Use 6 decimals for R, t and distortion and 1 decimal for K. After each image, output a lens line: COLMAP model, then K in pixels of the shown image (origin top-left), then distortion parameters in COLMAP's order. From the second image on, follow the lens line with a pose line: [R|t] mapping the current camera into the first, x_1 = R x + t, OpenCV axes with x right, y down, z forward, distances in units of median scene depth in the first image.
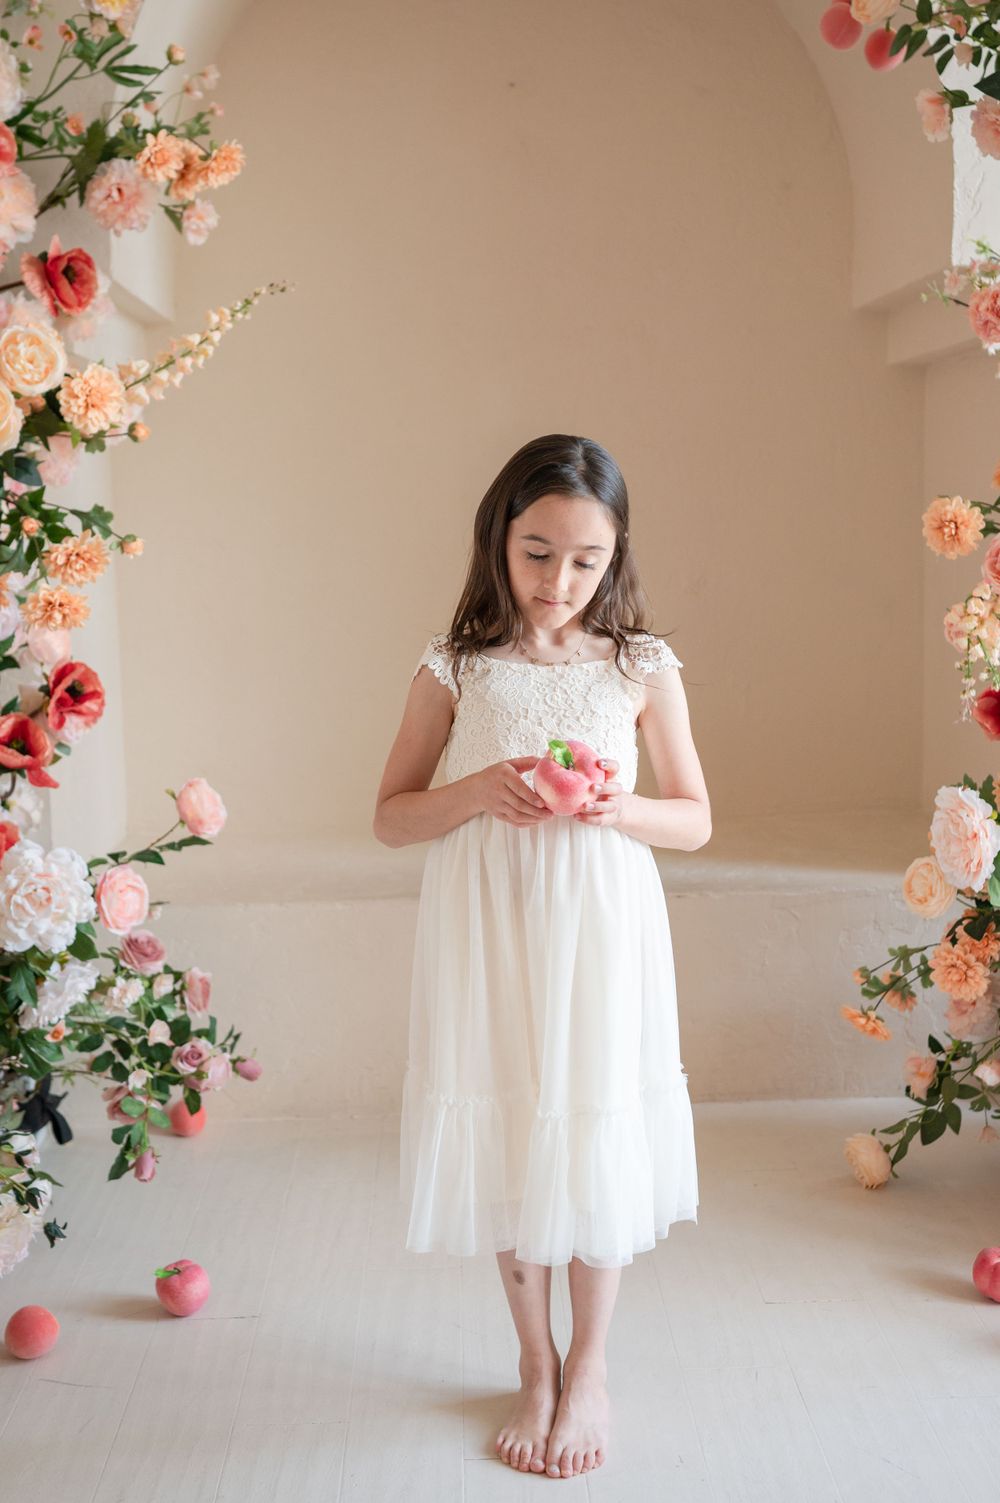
lens RADIAL K [[1698.1, 0, 500.0], [0, 1698.1, 751.5], [0, 0, 1]] dist [-0.022242, 0.014102]
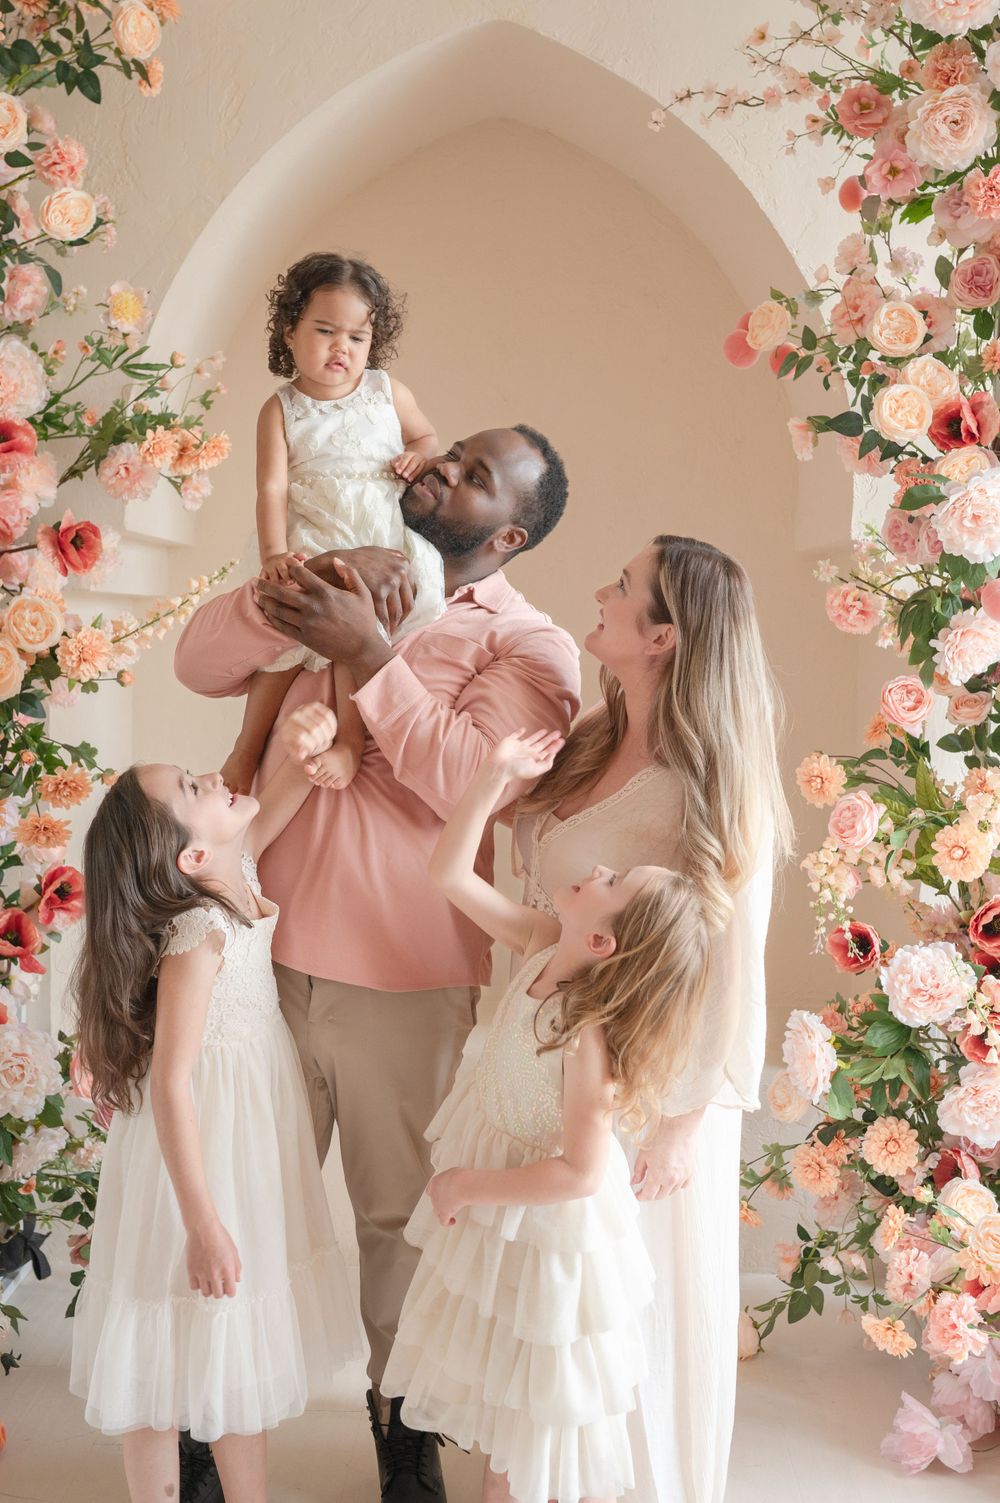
lens RADIAL K [[1698.1, 0, 500.0], [0, 1698.1, 751.5], [0, 0, 1]] dist [-0.022242, 0.014102]
pose [[0.998014, 0.037481, -0.050634, 0.107993], [-0.040971, 0.996723, -0.069751, -0.063188], [0.047854, 0.071687, 0.996279, -0.164387]]
